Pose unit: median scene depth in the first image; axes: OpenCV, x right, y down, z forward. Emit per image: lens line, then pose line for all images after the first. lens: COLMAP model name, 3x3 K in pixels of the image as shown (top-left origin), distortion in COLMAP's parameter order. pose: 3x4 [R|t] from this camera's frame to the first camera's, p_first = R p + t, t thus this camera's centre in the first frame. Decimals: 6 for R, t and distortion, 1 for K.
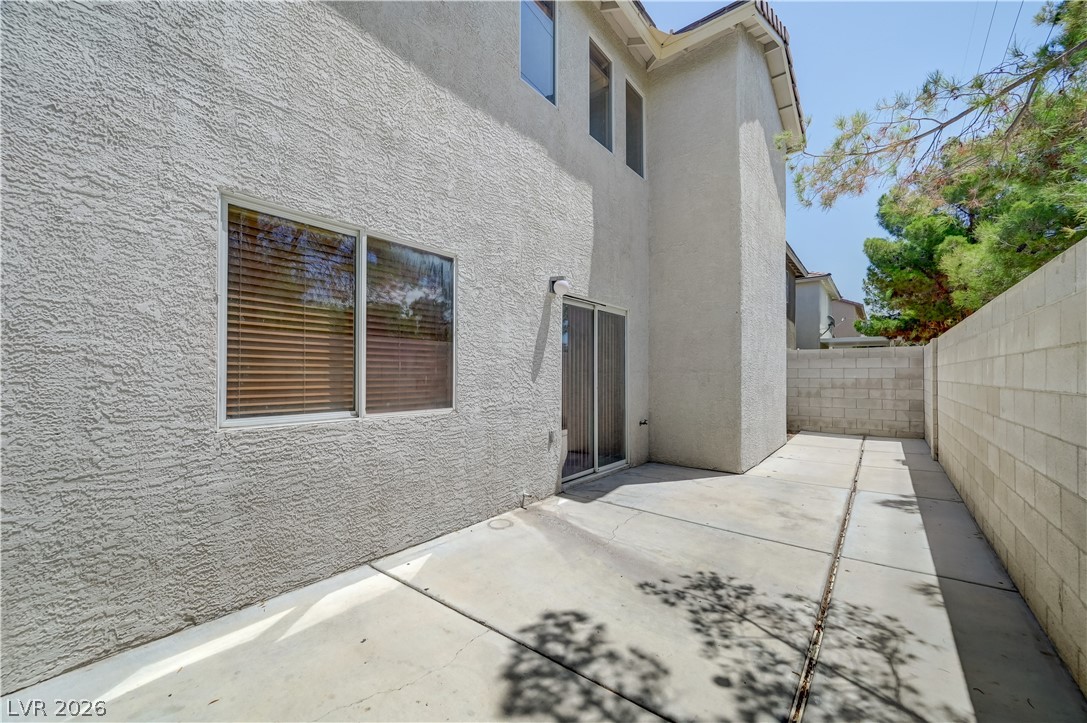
lens RADIAL K [[437.8, 0, 546.0], [0, 437.8, 369.3], [0, 0, 1]] dist [0.001377, 0.000715]
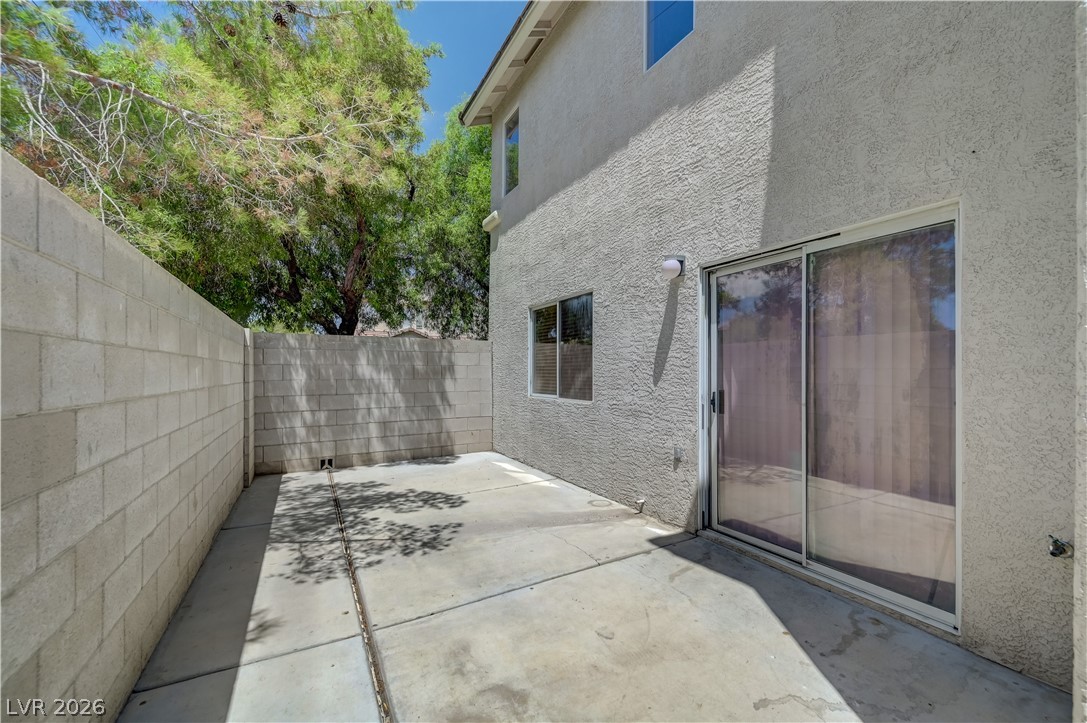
lens RADIAL K [[437.8, 0, 546.5], [0, 437.8, 366.8], [0, 0, 1]] dist [0.001377, 0.000715]
pose [[-0.400729, -0.016470, -0.916048, 1.482315], [0.006763, 0.999758, -0.020934, 0.012663], [0.916172, -0.014584, -0.400521, 1.917958]]
